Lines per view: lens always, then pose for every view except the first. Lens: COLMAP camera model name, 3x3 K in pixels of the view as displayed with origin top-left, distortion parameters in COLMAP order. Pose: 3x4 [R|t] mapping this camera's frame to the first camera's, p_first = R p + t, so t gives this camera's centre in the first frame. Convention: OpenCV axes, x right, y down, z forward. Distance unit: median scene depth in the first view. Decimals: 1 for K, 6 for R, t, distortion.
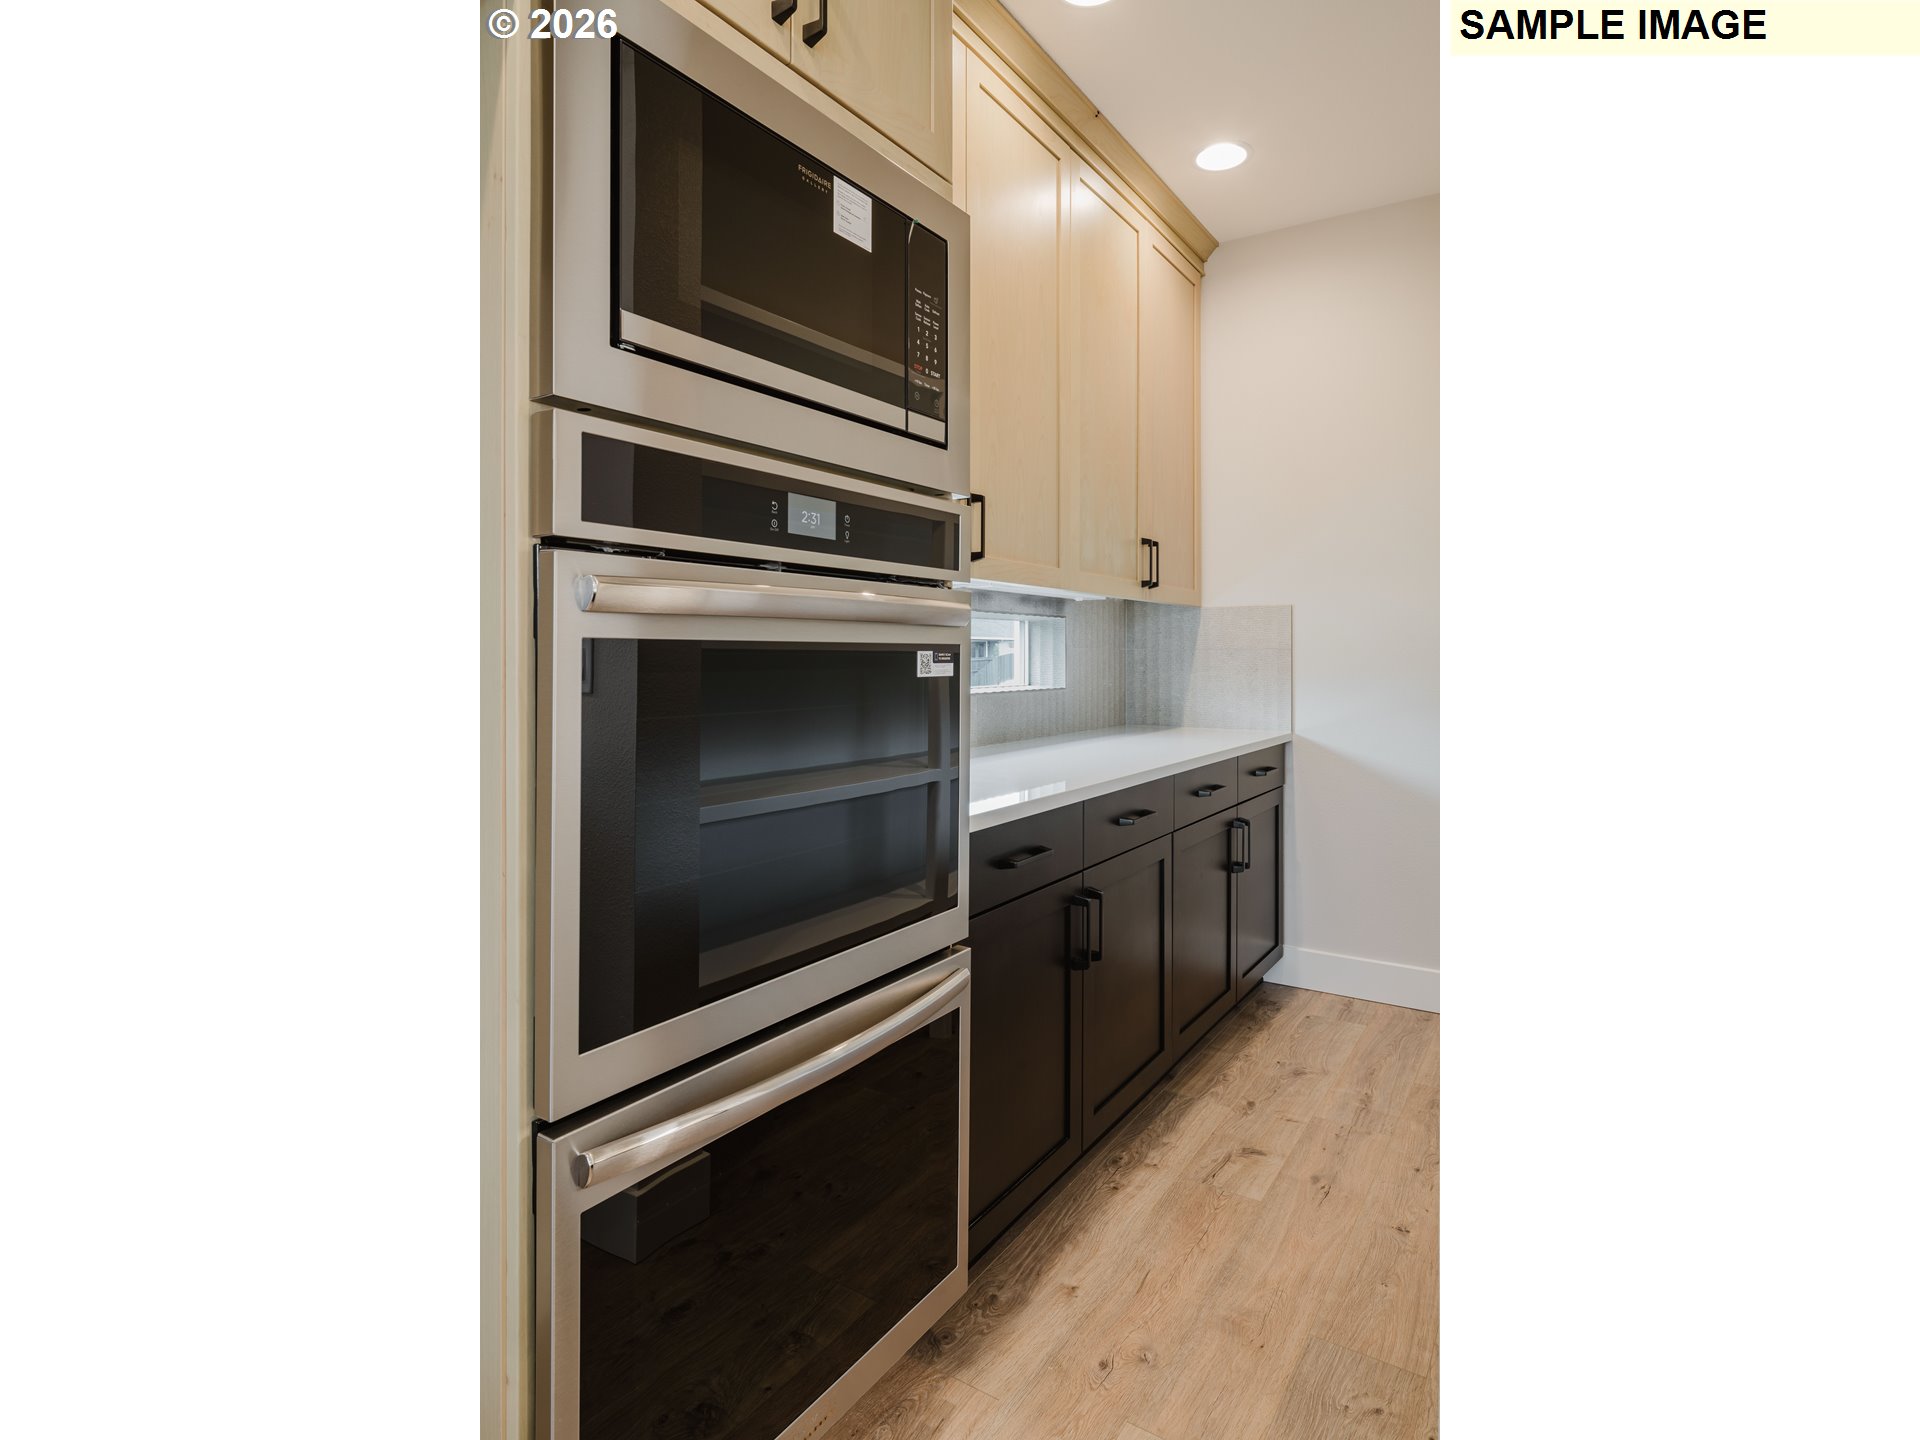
lens RADIAL K [[1278.9, 0, 960.0], [0, 1278.9, 720.0], [0, 0, 1]] dist [-0.010945, 0.000288]
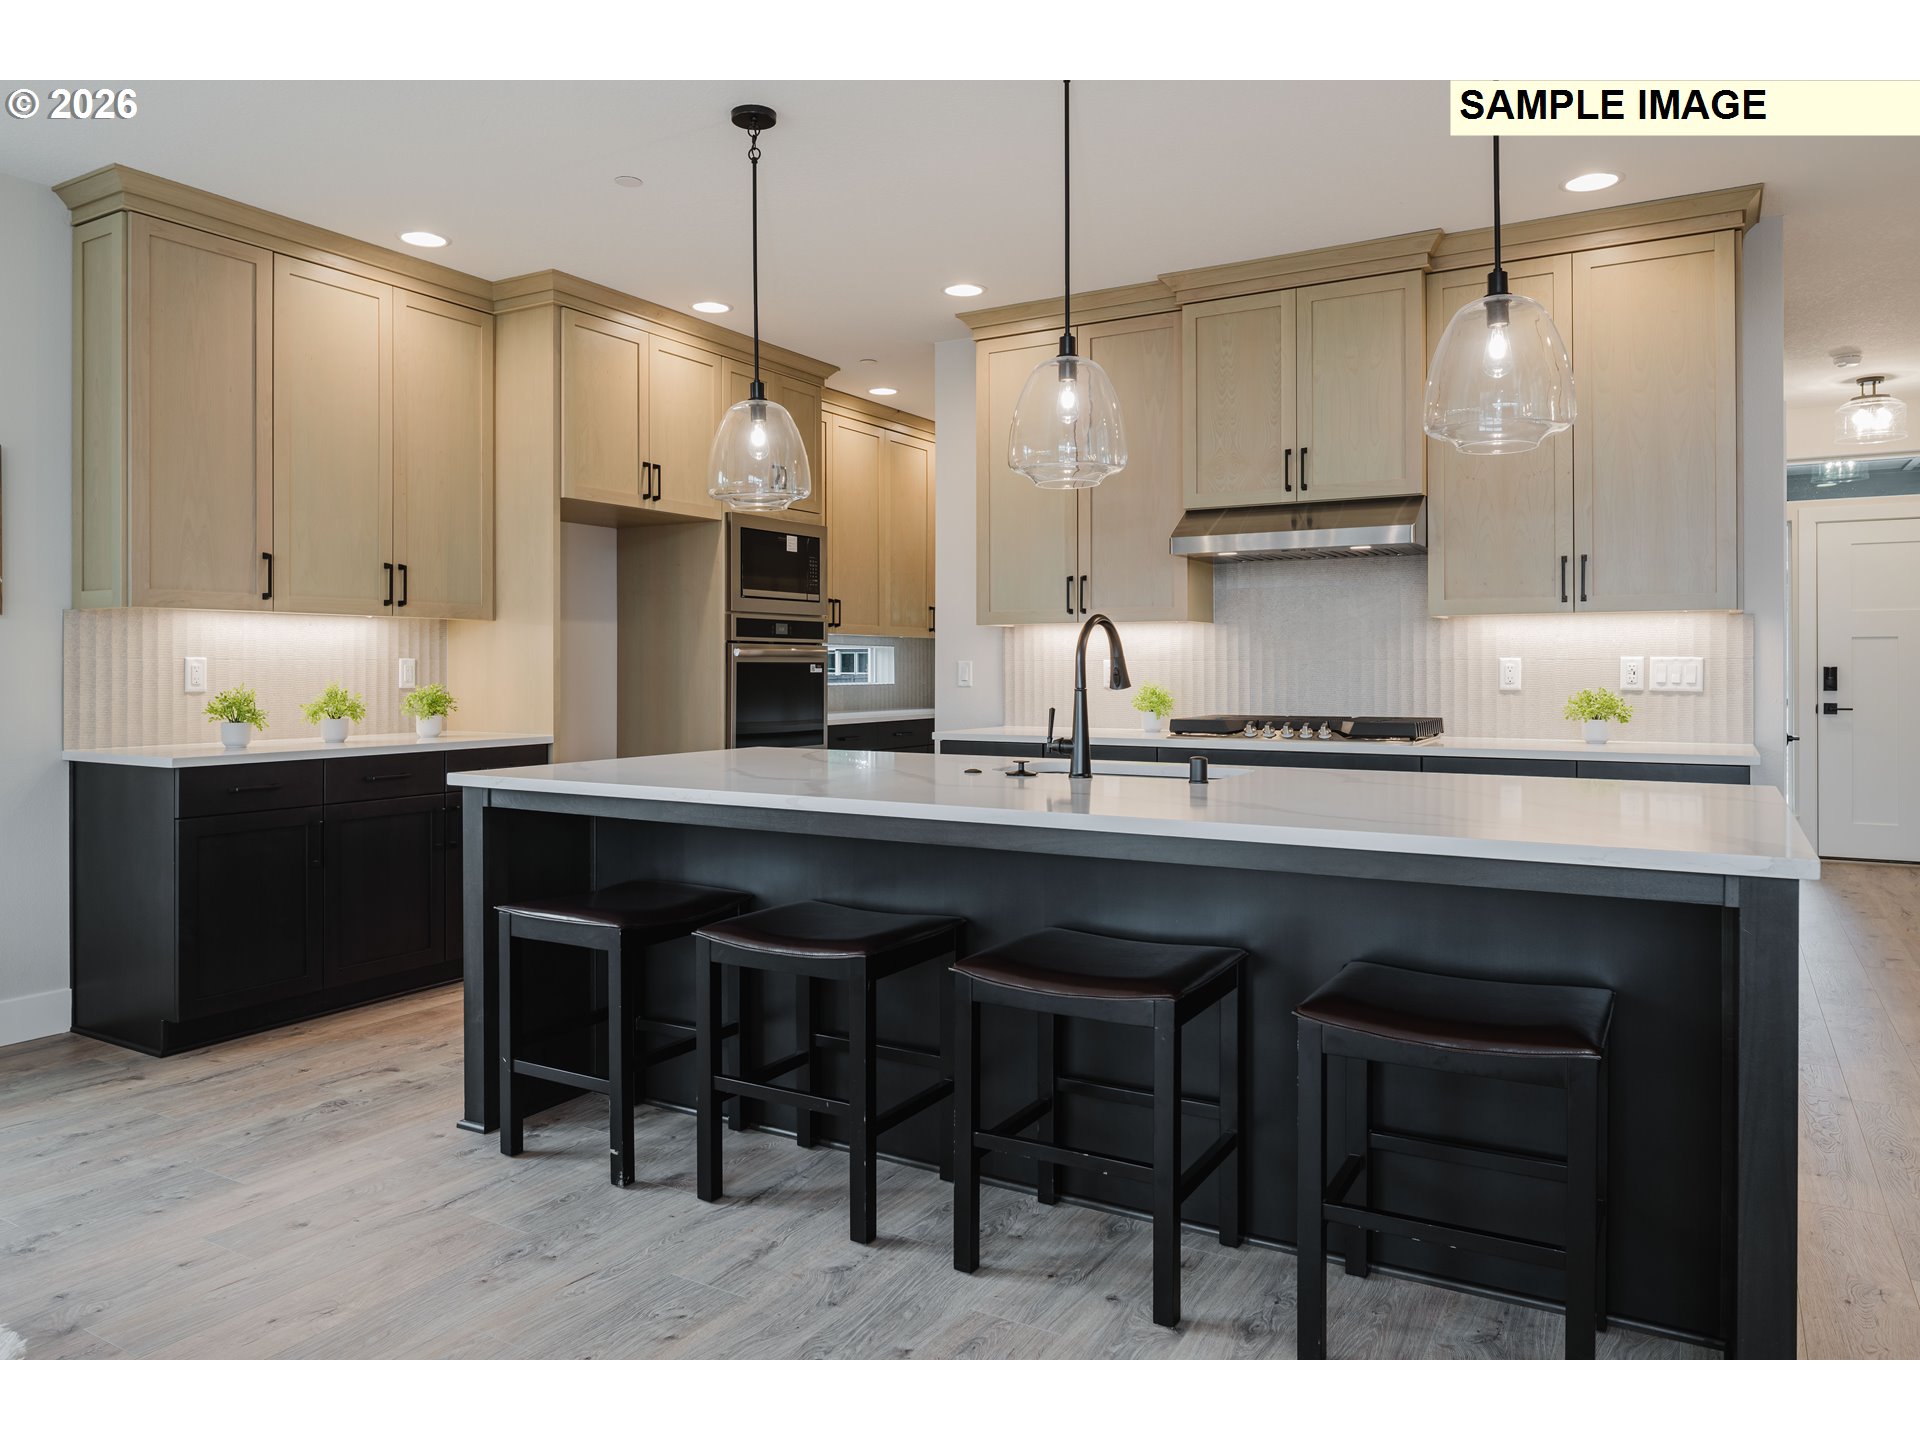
lens RADIAL K [[1278.9, 0, 960.0], [0, 1278.9, 720.0], [0, 0, 1]] dist [-0.010945, 0.000288]
pose [[0.997174, -0.003298, 0.075049, 0.120599], [0.004080, 0.999939, -0.010265, 0.145892], [-0.075011, 0.010542, 0.997127, -2.720447]]
